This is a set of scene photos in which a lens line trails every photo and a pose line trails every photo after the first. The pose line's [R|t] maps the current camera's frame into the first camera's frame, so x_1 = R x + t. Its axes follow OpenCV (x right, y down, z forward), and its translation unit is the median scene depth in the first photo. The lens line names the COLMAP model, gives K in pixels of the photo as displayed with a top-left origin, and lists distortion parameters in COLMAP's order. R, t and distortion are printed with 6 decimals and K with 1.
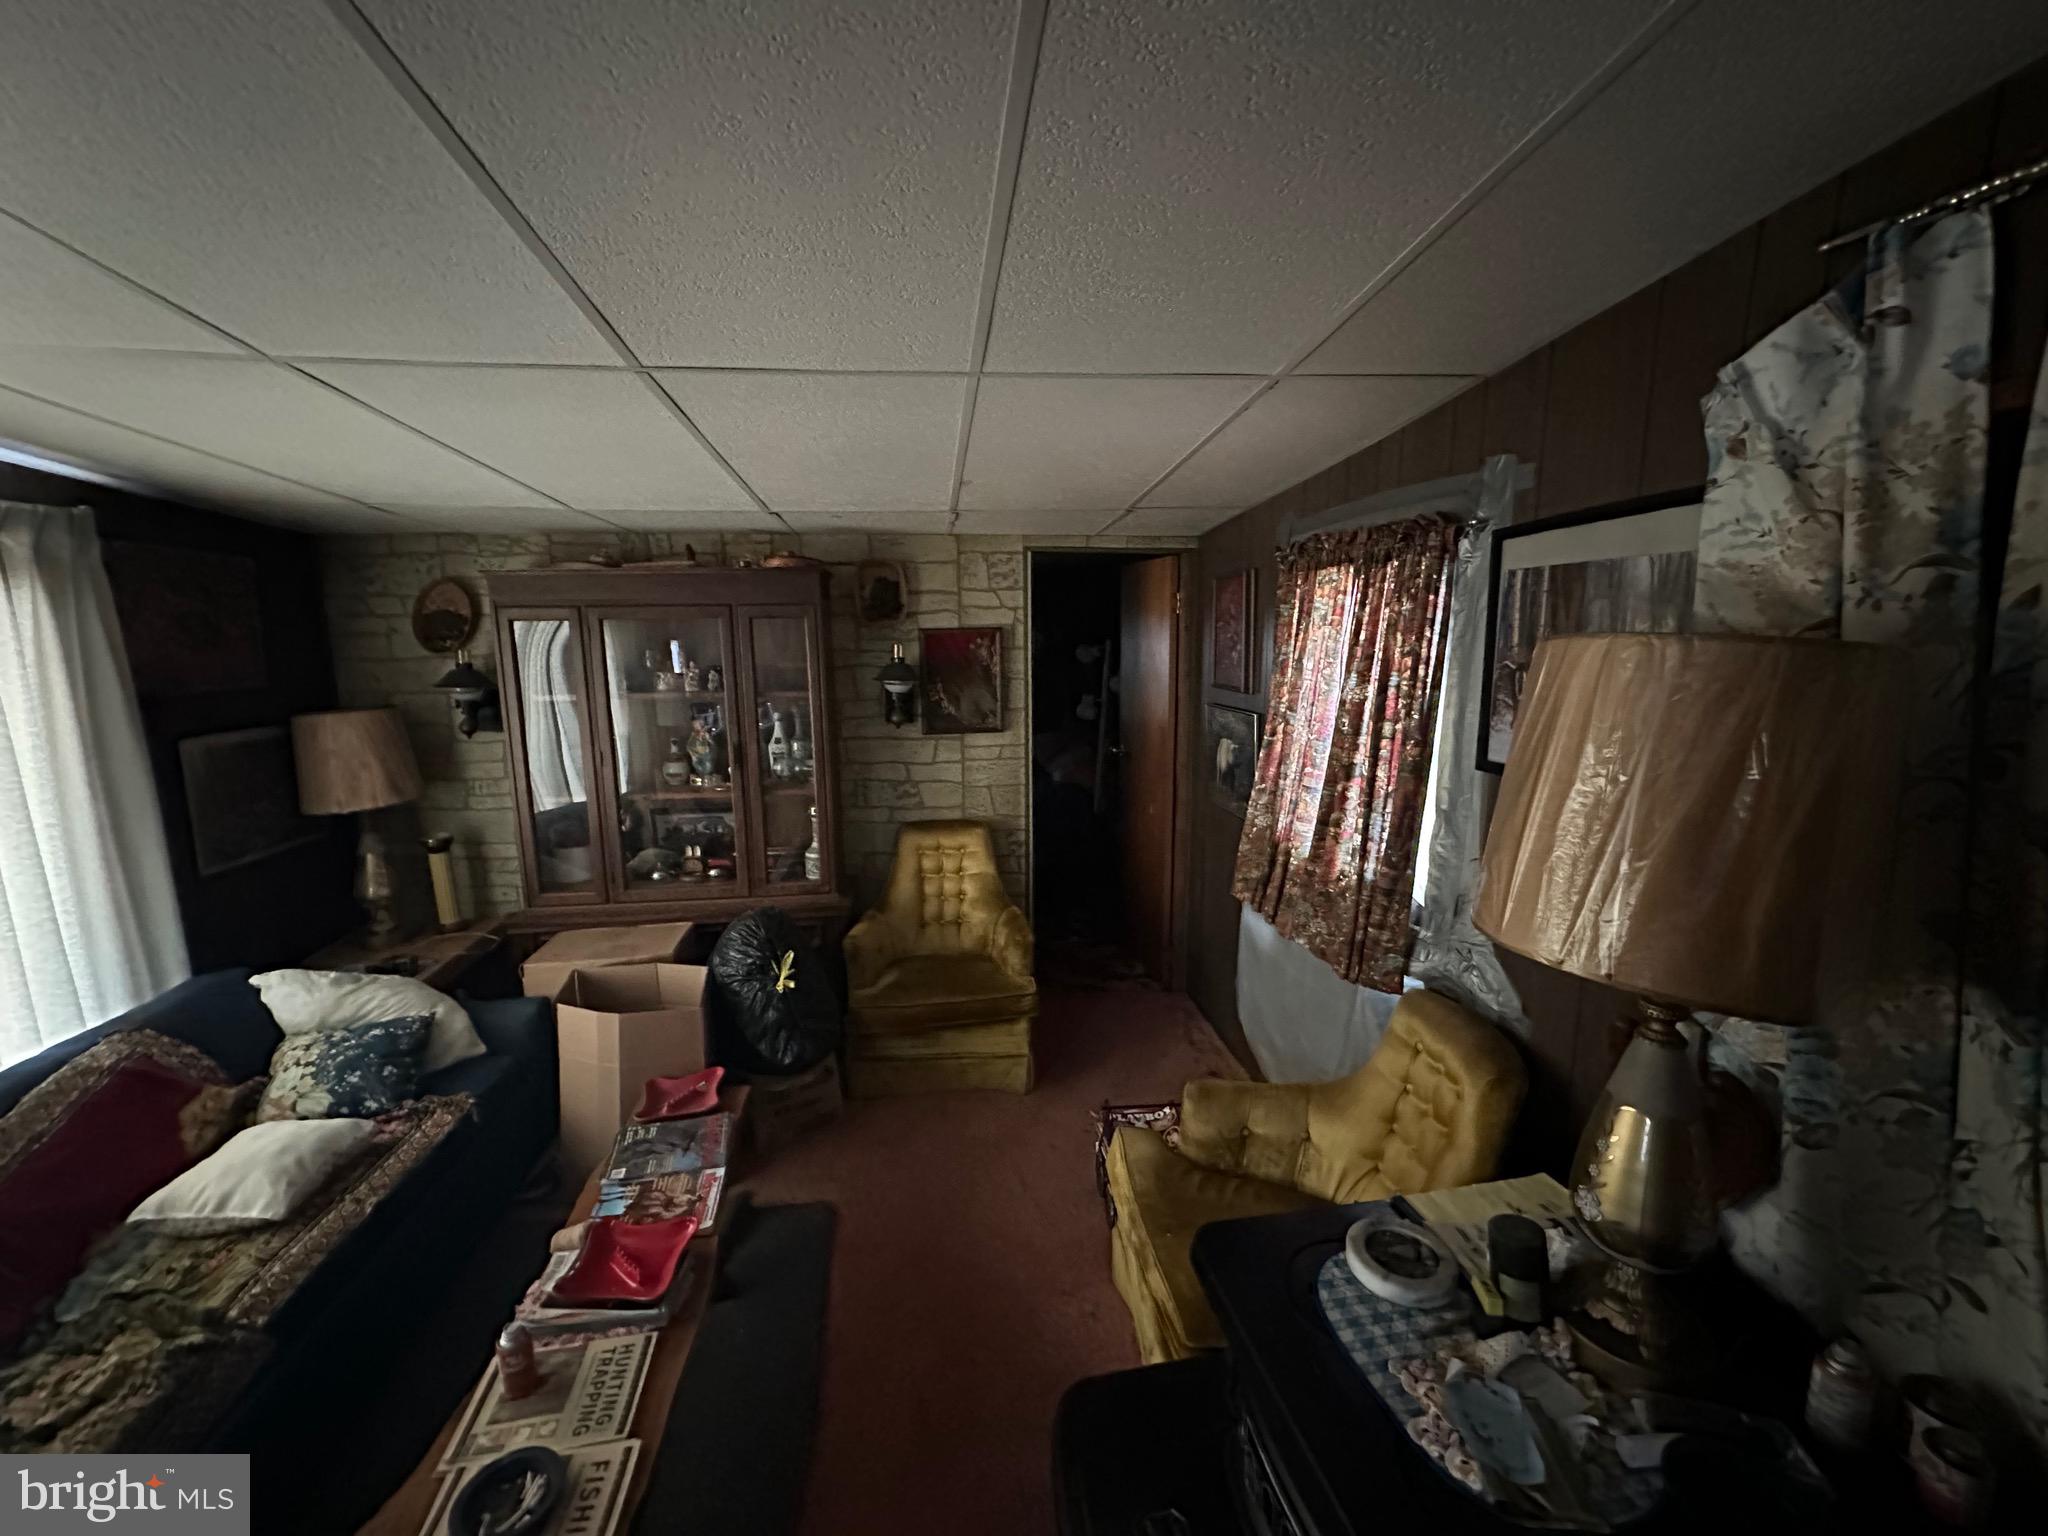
lens RADIAL K [[806.4, 0, 1024.8], [0, 806.4, 774.6], [0, 0, 1]] dist [-0.001458, -0.001561]
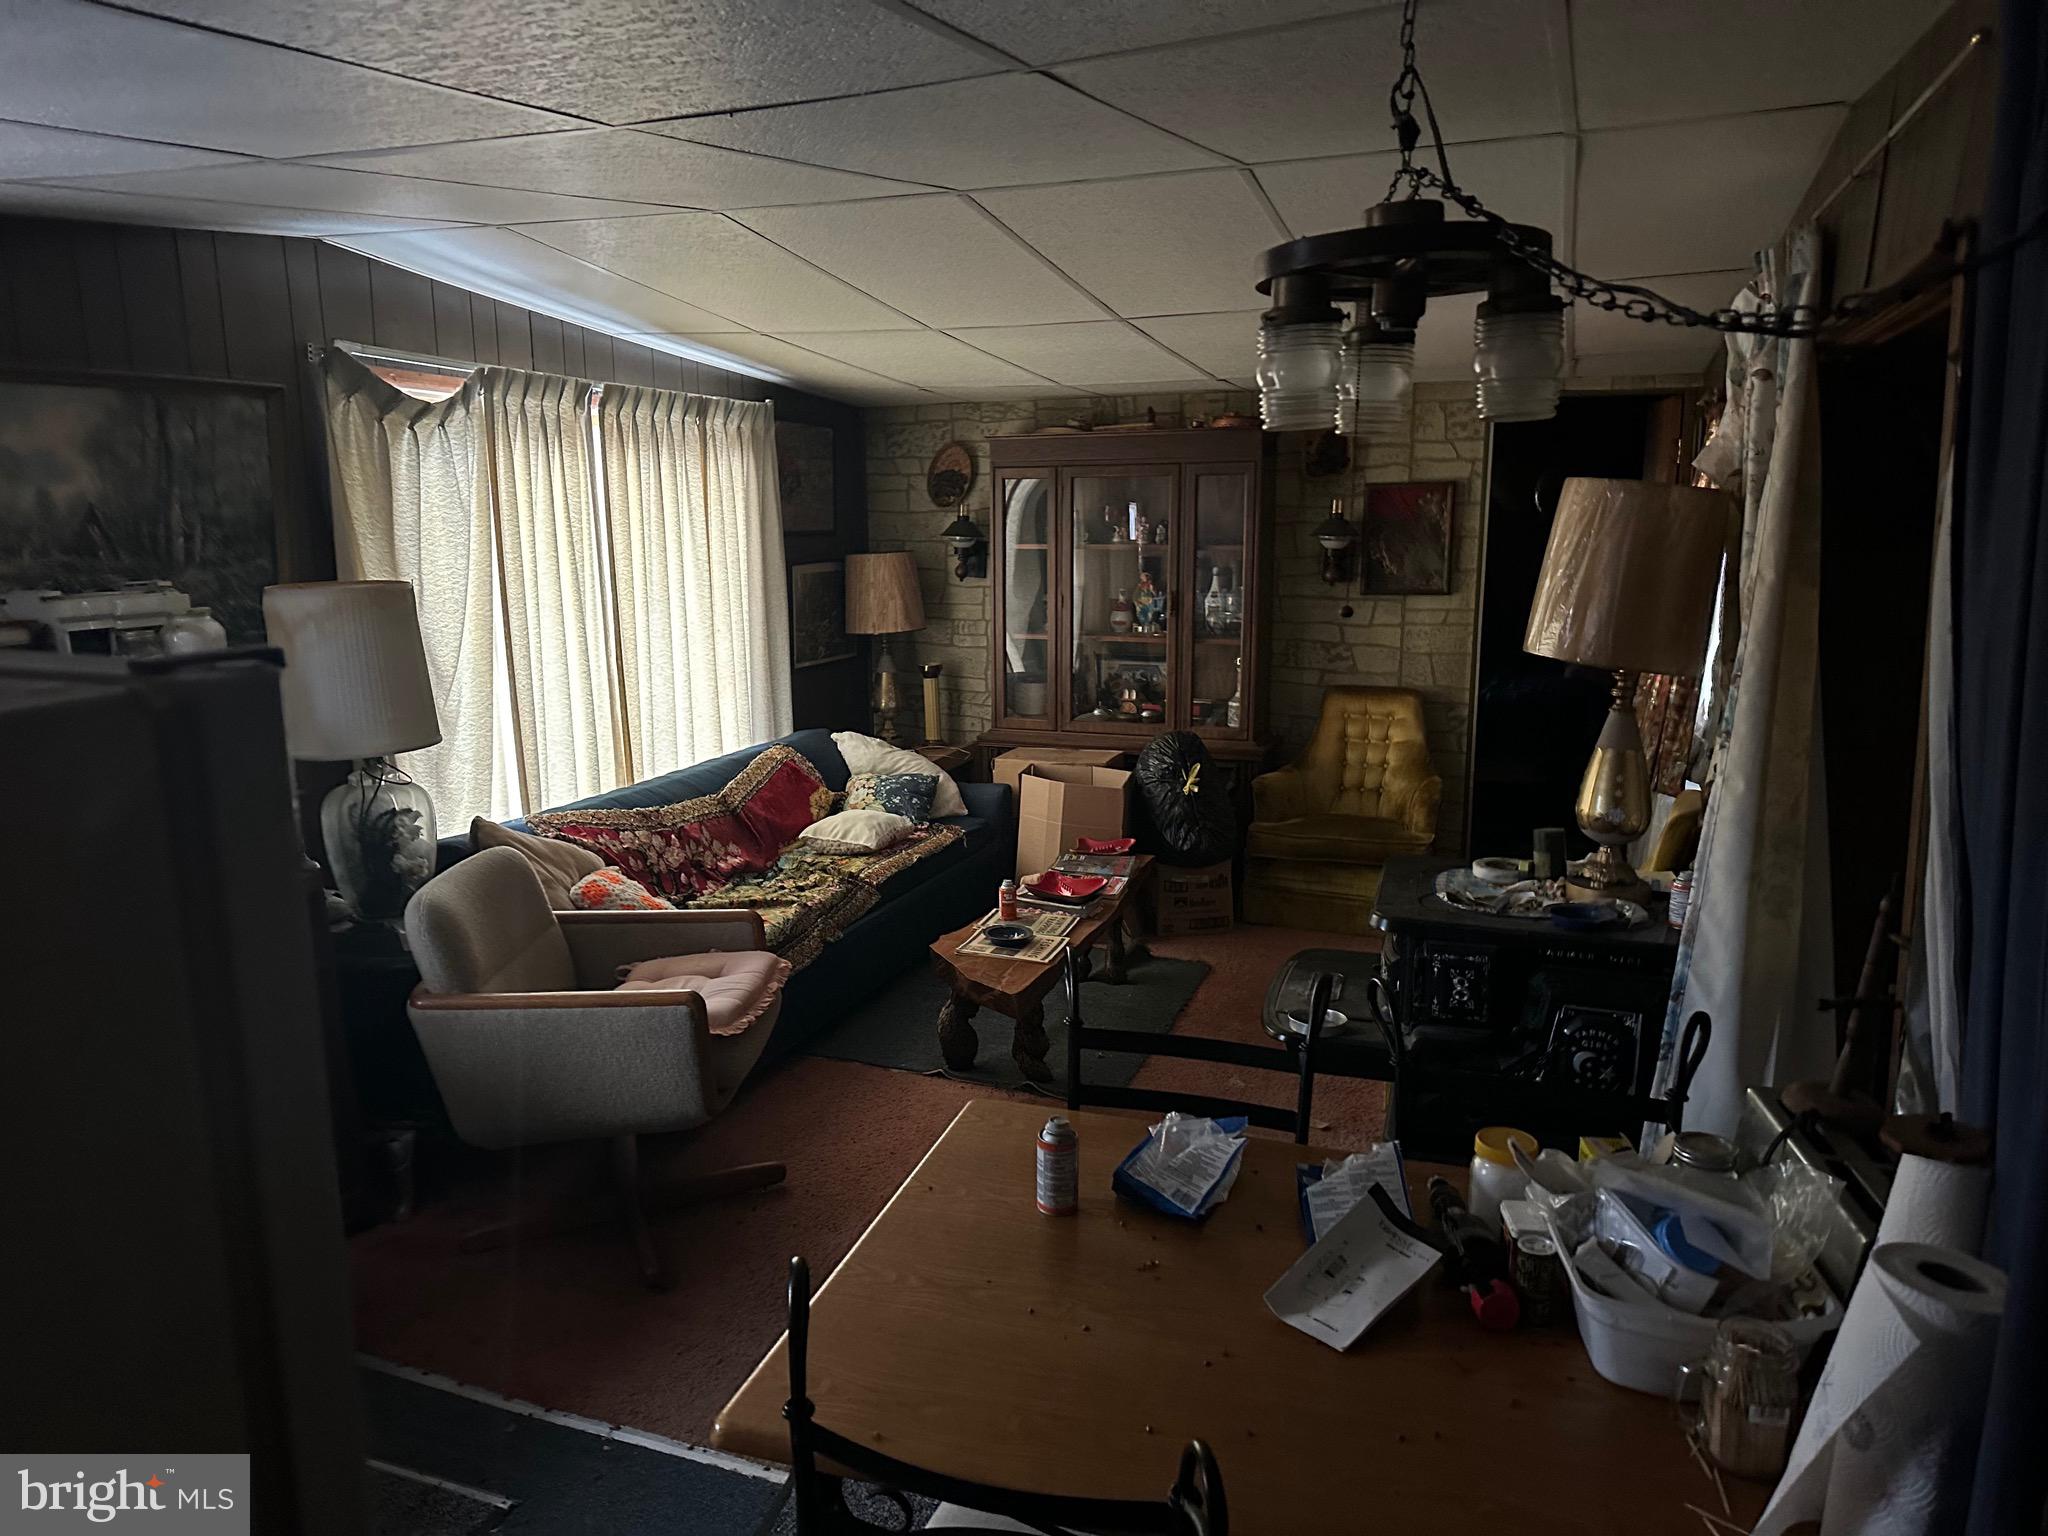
lens RADIAL K [[1447.4, 0, 1011.4], [0, 1447.4, 780.6], [0, 0, 1]] dist [0.075234, -0.026190]
pose [[0.881353, 0.090799, -0.463650, 0.364830], [-0.082755, 0.995856, 0.037716, 0.154026], [0.465154, 0.005128, 0.885215, -0.802545]]
